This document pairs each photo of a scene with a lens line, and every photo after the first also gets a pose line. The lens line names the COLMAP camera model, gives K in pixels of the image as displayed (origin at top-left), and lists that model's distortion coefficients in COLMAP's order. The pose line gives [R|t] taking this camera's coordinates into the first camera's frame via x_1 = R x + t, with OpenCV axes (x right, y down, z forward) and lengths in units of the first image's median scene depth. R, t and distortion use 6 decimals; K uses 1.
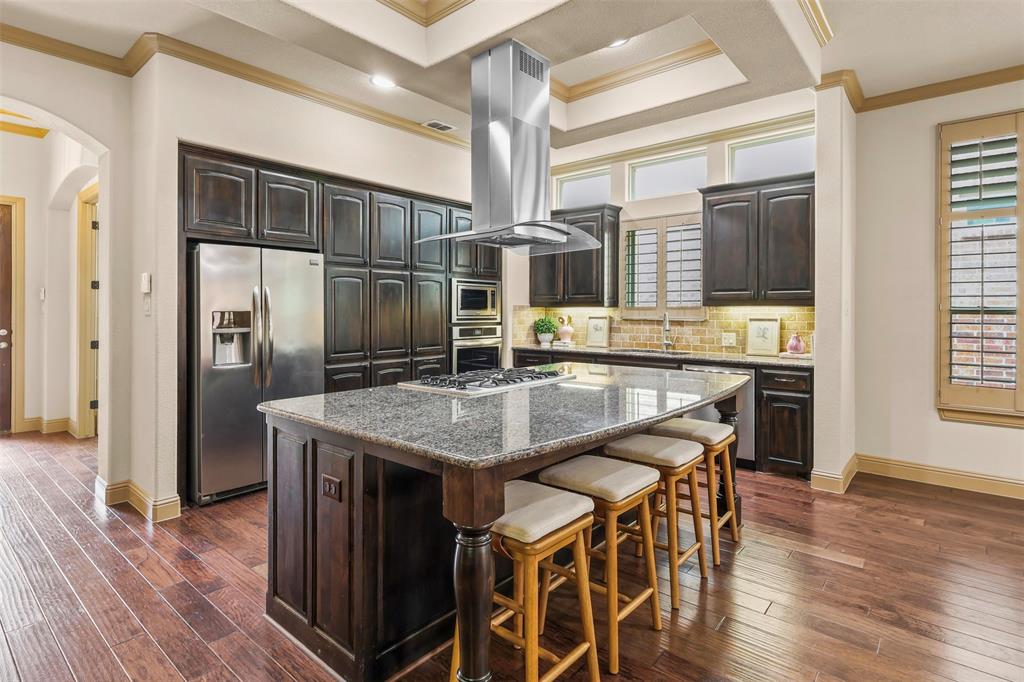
lens RADIAL K [[521.7, 0, 508.1], [0, 521.7, 312.2], [0, 0, 1]] dist [-0.004628, -0.000569]
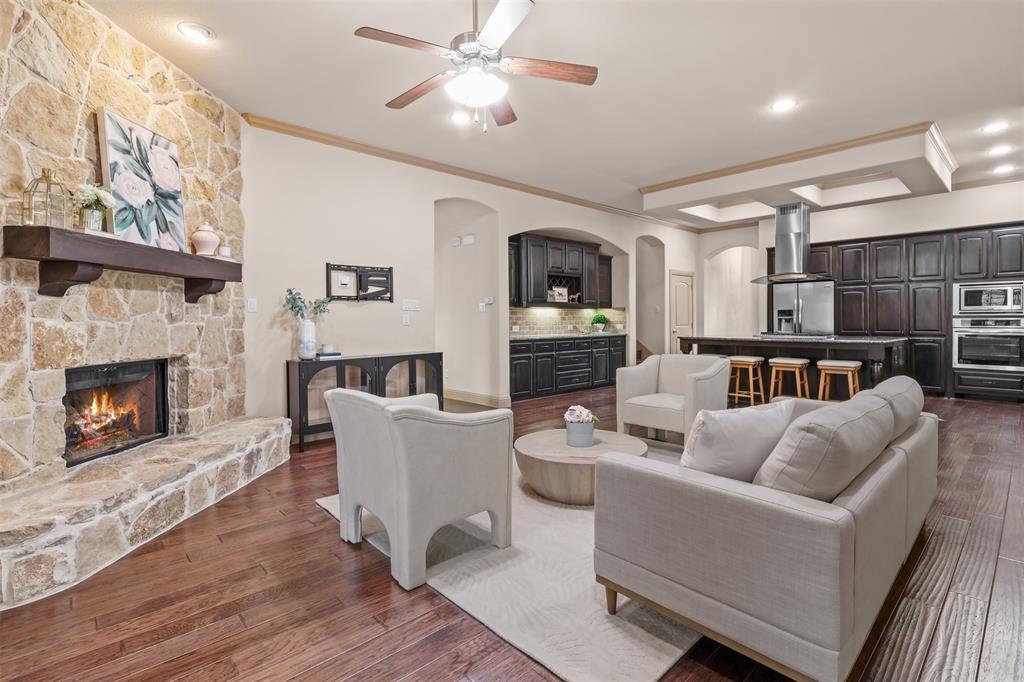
lens RADIAL K [[484.4, 0, 508.5], [0, 484.4, 322.9], [0, 0, 1]] dist [0.000080, 0.000916]
pose [[-0.121200, 0.009733, -0.992580, 1.332620], [0.003274, 0.999950, 0.009405, 0.023895], [0.992623, -0.002110, -0.121225, -0.035317]]
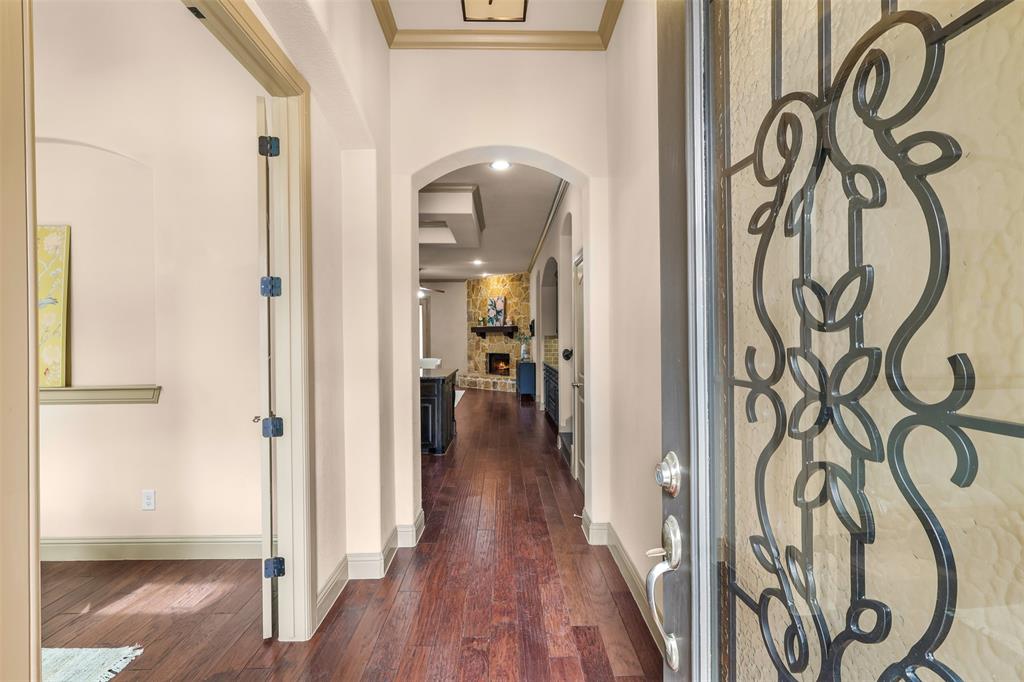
lens RADIAL K [[484.4, 0, 501.7], [0, 484.4, 337.2], [0, 0, 1]] dist [0.000080, 0.000916]
pose [[-0.652333, 0.004001, 0.757922, -1.110984], [0.011094, 0.999929, 0.004270, -0.018477], [-0.757852, 0.011194, -0.652331, 1.042029]]
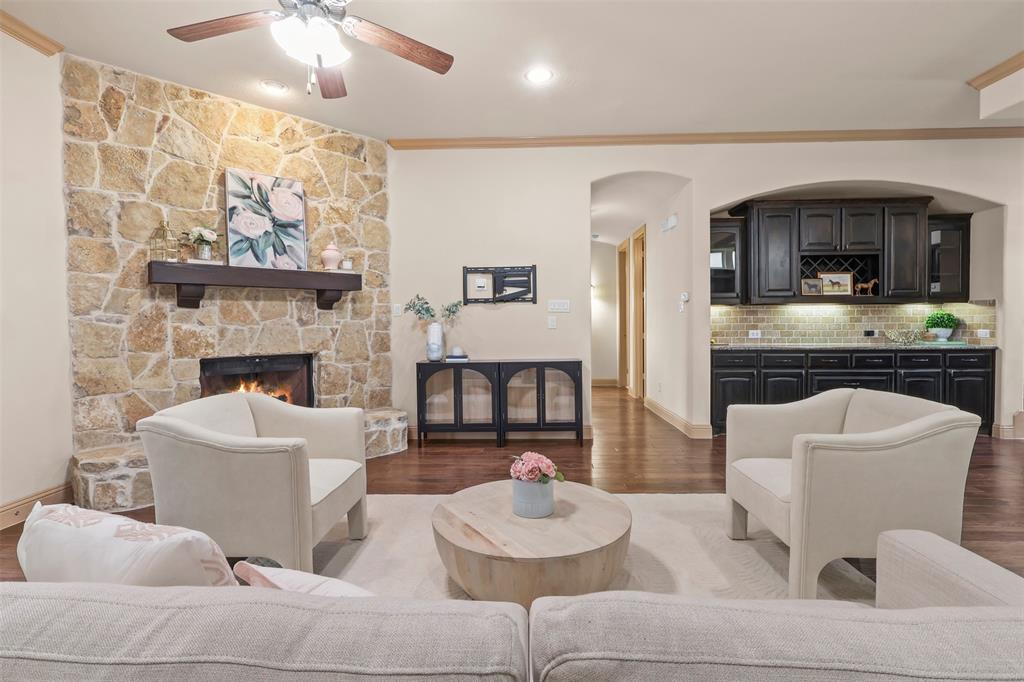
lens RADIAL K [[484.4, 0, 513.0], [0, 484.4, 333.1], [0, 0, 1]] dist [0.000080, 0.000916]
pose [[-0.780665, 0.022851, -0.624531, 0.969630], [0.007027, 0.999589, 0.027790, 0.020013], [0.624910, 0.017306, -0.780505, 0.301237]]
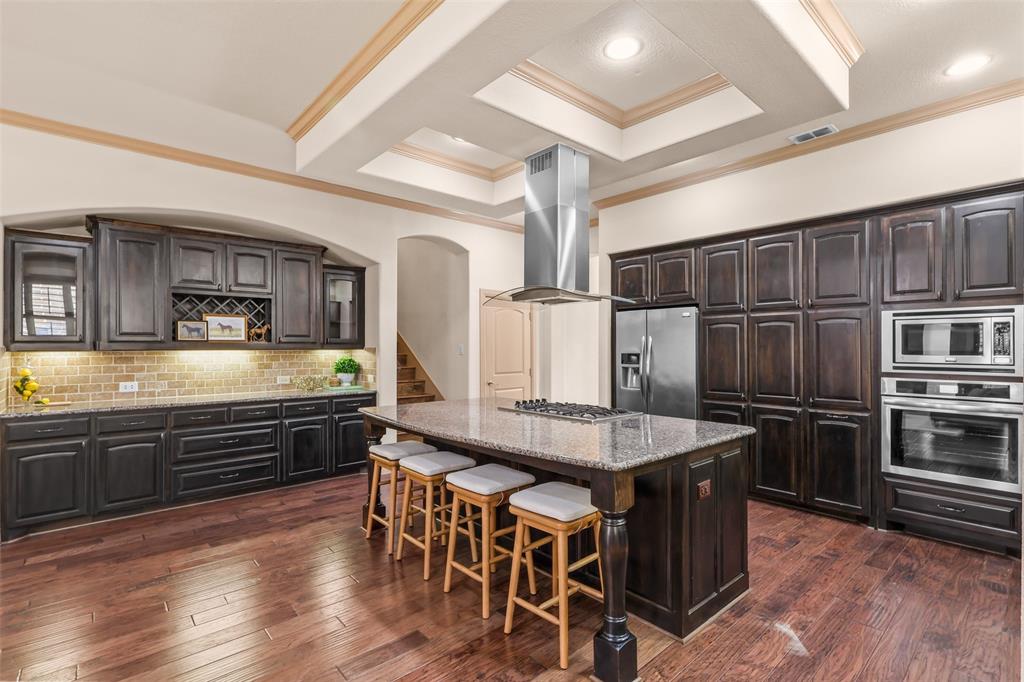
lens RADIAL K [[484.4, 0, 511.4], [0, 484.4, 344.7], [0, 0, 1]] dist [0.000080, 0.000916]
pose [[-0.138631, -0.002951, -0.990340, 0.640376], [-0.001212, 0.999995, -0.002810, -0.015403], [0.990343, 0.000811, -0.138633, 0.571833]]
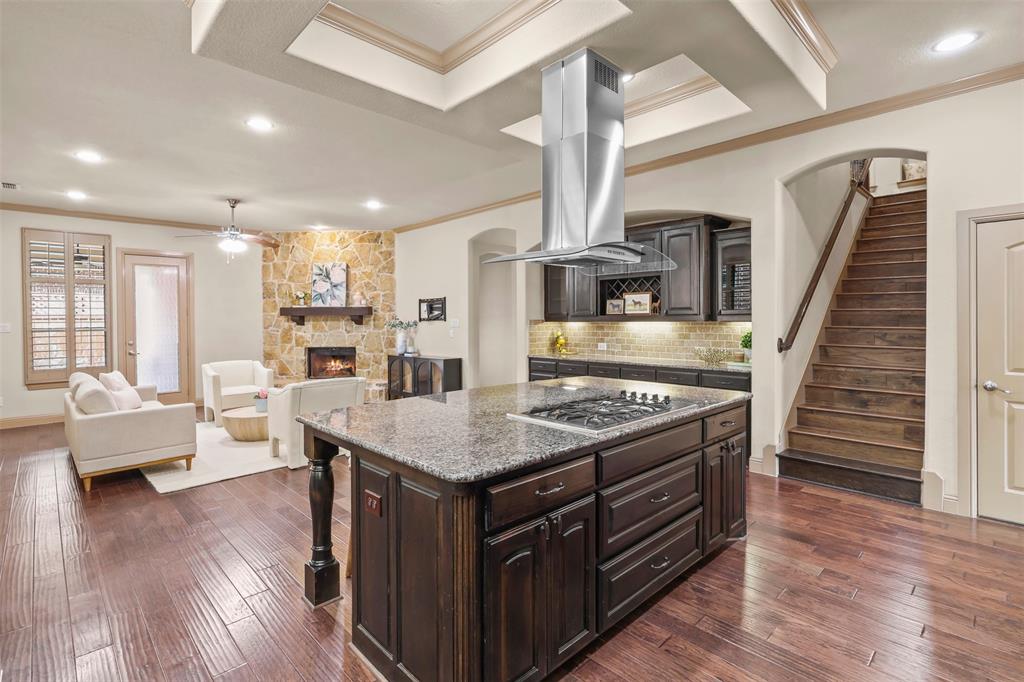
lens RADIAL K [[484.4, 0, 501.4], [0, 484.4, 320.7], [0, 0, 1]] dist [0.000080, 0.000916]
pose [[-0.995054, 0.011144, 0.098704, 0.042254], [0.011900, 0.999904, 0.007073, -0.020605], [-0.098616, 0.008212, -0.995092, 1.033149]]
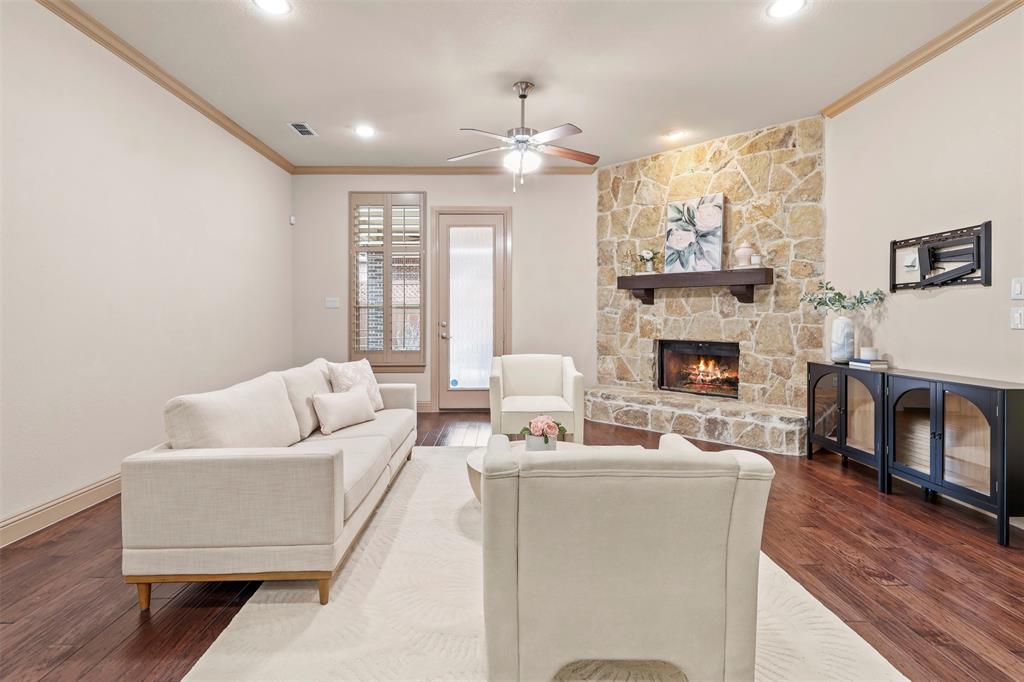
lens RADIAL K [[484.4, 0, 506.4], [0, 484.4, 318.2], [0, 0, 1]] dist [0.000080, 0.000916]
pose [[-0.661708, -0.003561, 0.749753, 0.303274], [0.003110, 0.999967, 0.007495, 0.020589], [-0.749755, 0.007291, -0.661675, 0.378002]]
